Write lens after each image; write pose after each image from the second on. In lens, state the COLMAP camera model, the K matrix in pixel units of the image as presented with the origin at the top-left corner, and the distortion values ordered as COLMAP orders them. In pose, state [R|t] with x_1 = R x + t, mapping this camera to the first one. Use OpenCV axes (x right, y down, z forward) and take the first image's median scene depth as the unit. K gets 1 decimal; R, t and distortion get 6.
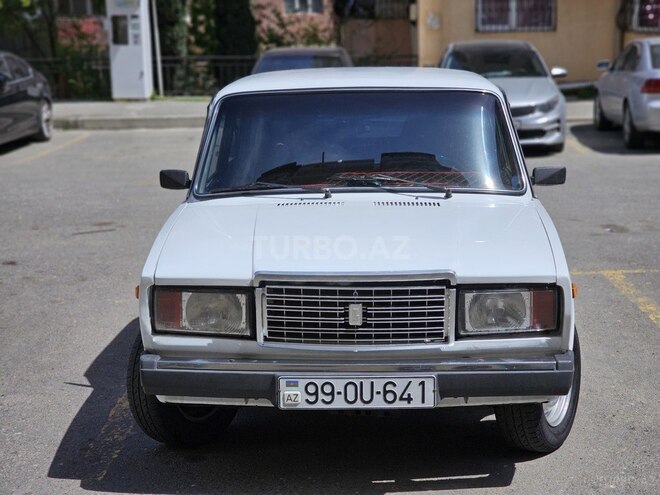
lens RADIAL K [[1266.0, 0, 355.2], [0, 1266.0, 198.3], [0, 0, 1]] dist [-0.874915, 10.529717]
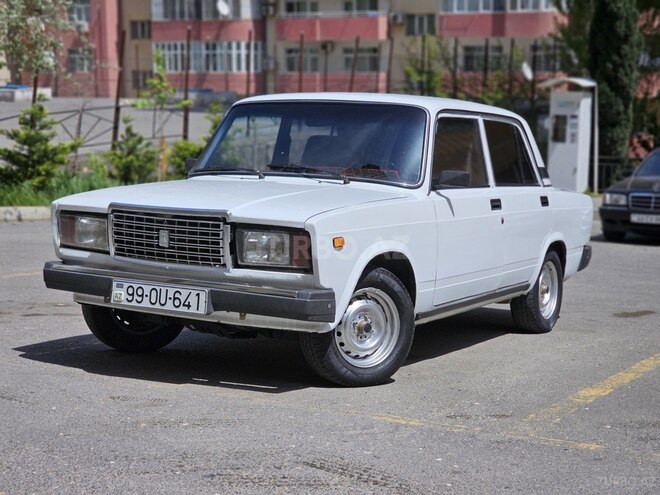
lens RADIAL K [[1230.6, 0, 338.9], [0, 1230.6, 246.9], [0, 0, 1]] dist [-0.024160, 0.324116]
pose [[0.884884, 0.082961, -0.458365, 0.773721], [-0.110410, 0.993326, -0.033362, 0.124872], [0.452538, 0.080130, 0.888138, -0.090267]]
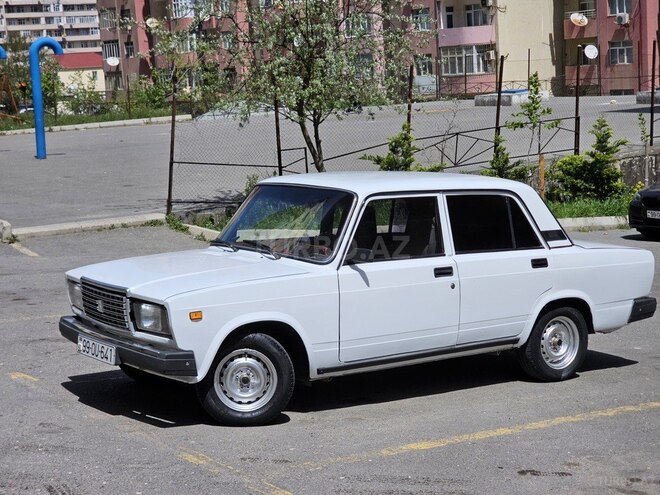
lens RADIAL K [[1241.6, 0, 373.9], [0, 1241.6, 247.5], [0, 0, 1]] dist [0.007983, 0.213242]
pose [[0.602378, 0.098796, -0.792073, 1.642177], [-0.120368, 0.992206, 0.032217, -0.095652], [0.789083, 0.075933, 0.609575, 0.214141]]
